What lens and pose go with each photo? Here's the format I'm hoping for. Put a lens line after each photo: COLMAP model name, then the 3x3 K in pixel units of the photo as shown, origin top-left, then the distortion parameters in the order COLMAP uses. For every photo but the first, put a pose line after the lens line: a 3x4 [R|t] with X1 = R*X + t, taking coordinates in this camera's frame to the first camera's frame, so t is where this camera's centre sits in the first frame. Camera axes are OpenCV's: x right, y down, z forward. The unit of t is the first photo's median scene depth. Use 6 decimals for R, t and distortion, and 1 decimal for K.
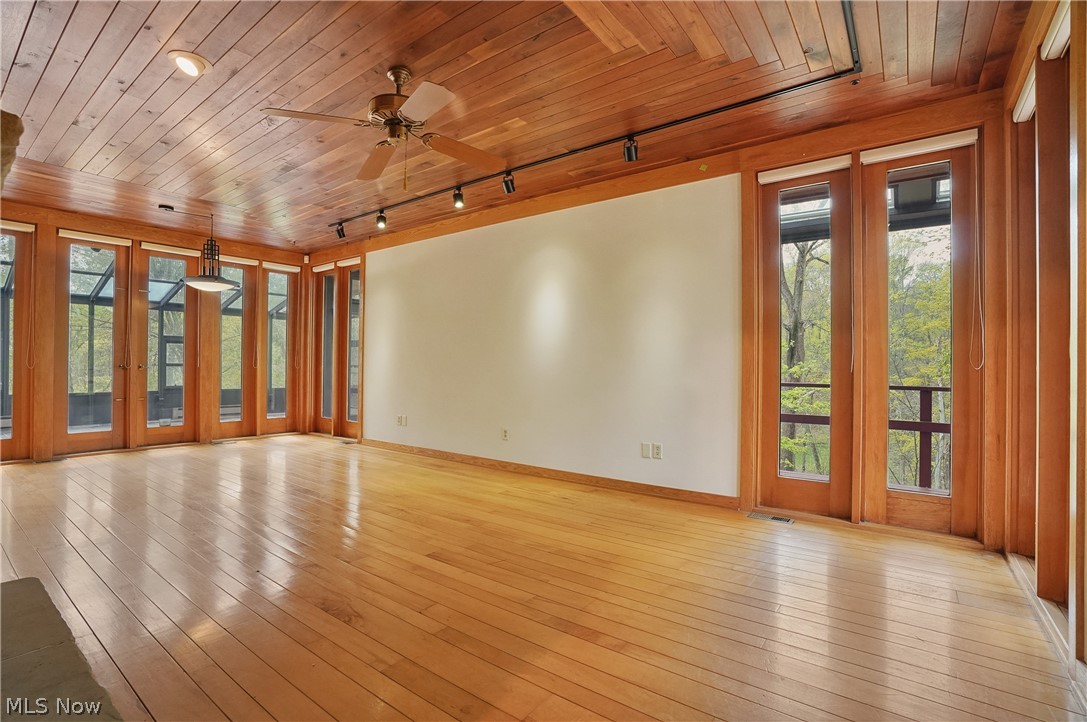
lens RADIAL K [[502.6, 0, 543.5], [0, 502.6, 361.0], [0, 0, 1]] dist [-0.038290, 0.000089]
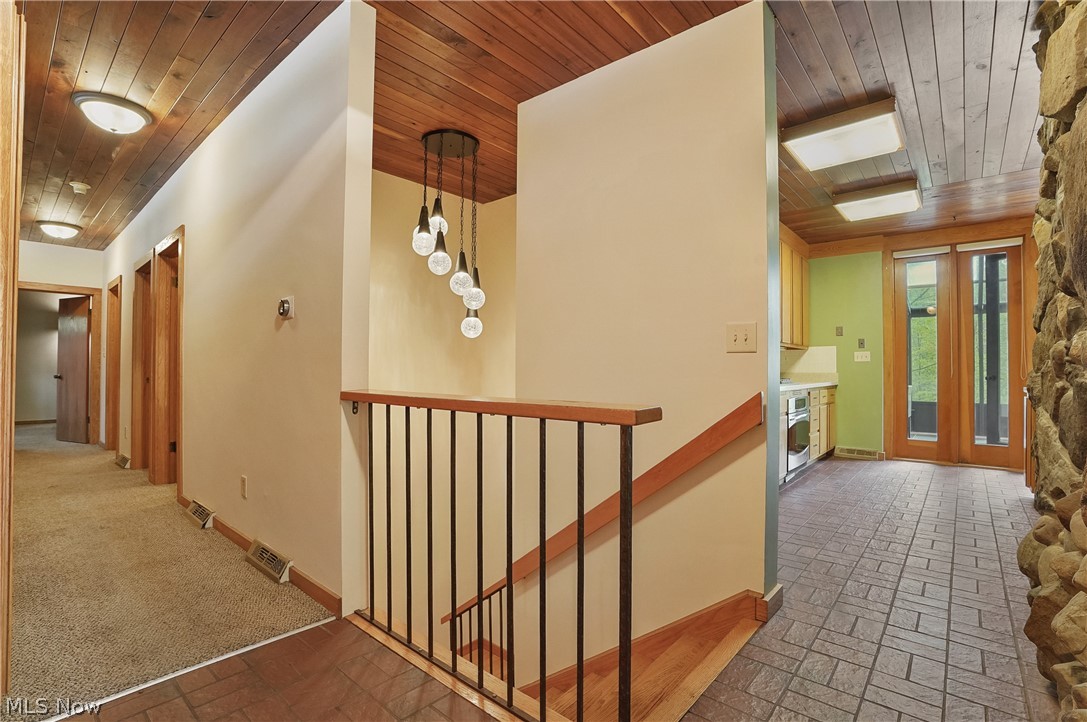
lens RADIAL K [[496.7, 0, 538.6], [0, 496.7, 361.7], [0, 0, 1]] dist [-0.028122, 0.000843]
pose [[-0.073840, -0.027936, -0.996879, 0.179650], [0.005309, 0.999582, -0.028405, 0.005854], [0.997256, -0.007390, -0.073660, 0.276261]]
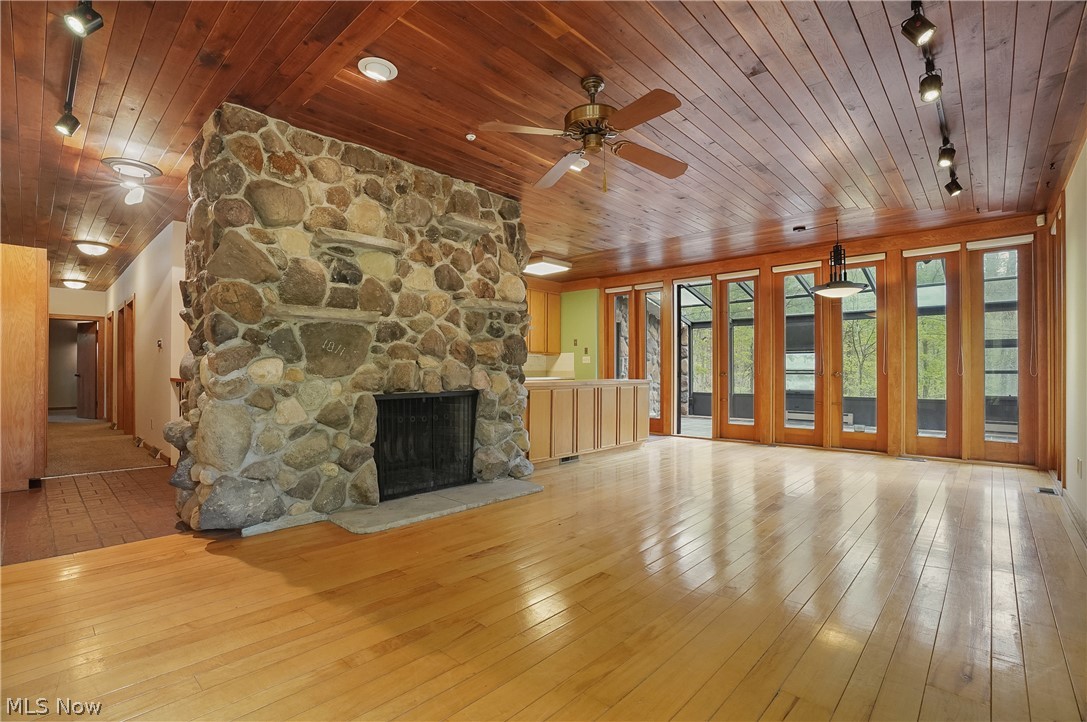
lens RADIAL K [[496.3, 0, 541.3], [0, 496.3, 370.1], [0, 0, 1]] dist [-0.035799, 0.000866]
pose [[-0.102466, -0.010125, -0.994685, 0.357148], [0.008510, 0.999903, -0.011055, 0.010364], [0.994700, -0.009597, -0.102370, 0.501339]]
